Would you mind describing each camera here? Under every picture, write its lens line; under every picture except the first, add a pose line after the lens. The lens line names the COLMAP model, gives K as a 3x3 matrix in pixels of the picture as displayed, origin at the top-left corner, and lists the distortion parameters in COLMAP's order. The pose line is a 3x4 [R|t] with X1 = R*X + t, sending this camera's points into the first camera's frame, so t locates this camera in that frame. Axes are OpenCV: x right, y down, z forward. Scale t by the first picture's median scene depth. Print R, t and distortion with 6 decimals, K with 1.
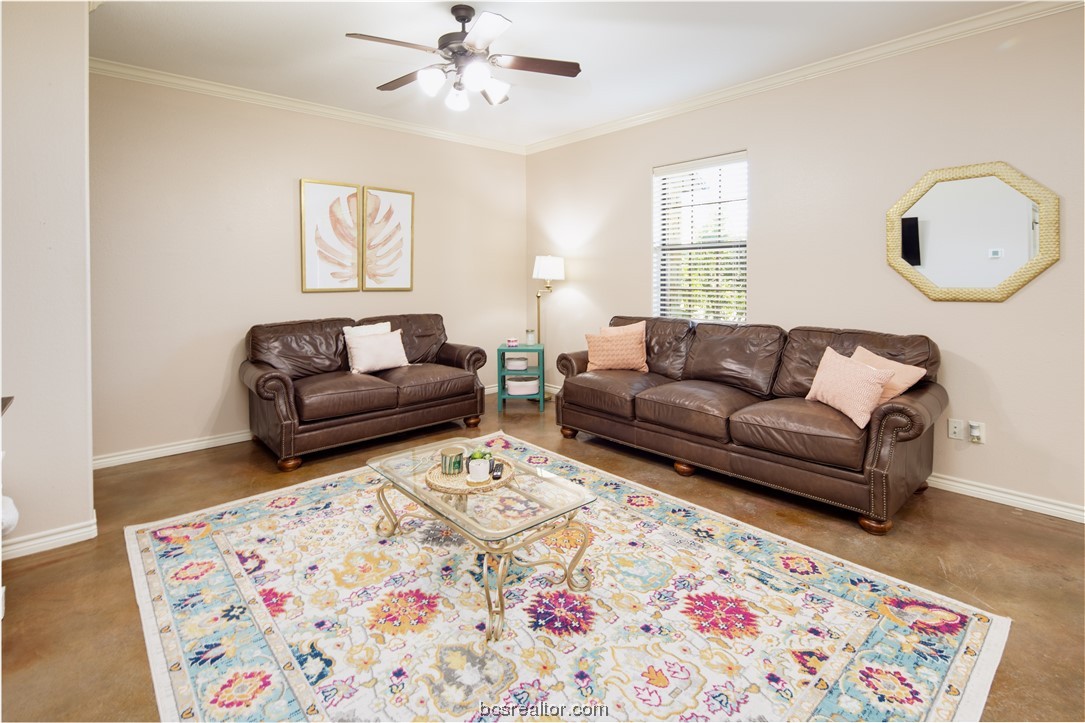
lens RADIAL K [[525.7, 0, 546.9], [0, 525.7, 283.4], [0, 0, 1]] dist [0.001399, -0.001418]
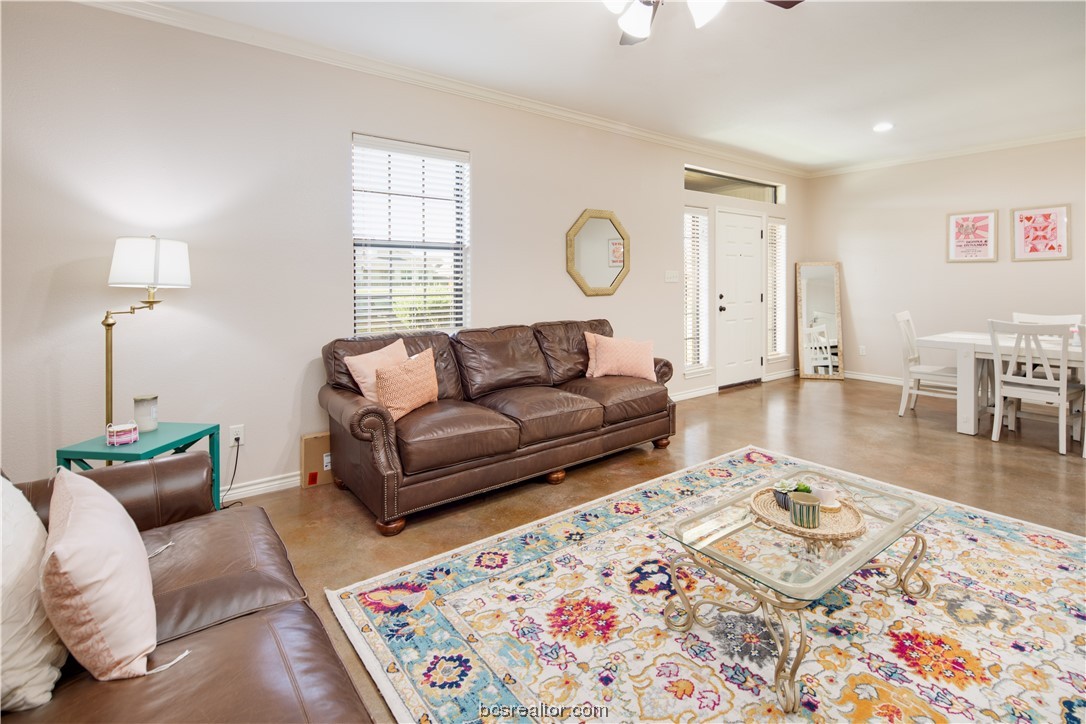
lens RADIAL K [[526.2, 0, 547.4], [0, 526.2, 283.8], [0, 0, 1]] dist [0.001399, -0.001418]
pose [[0.070069, -0.010533, 0.997487, -0.848859], [0.014645, 0.999847, 0.009529, -0.019171], [-0.997435, 0.013940, 0.070213, 1.123230]]
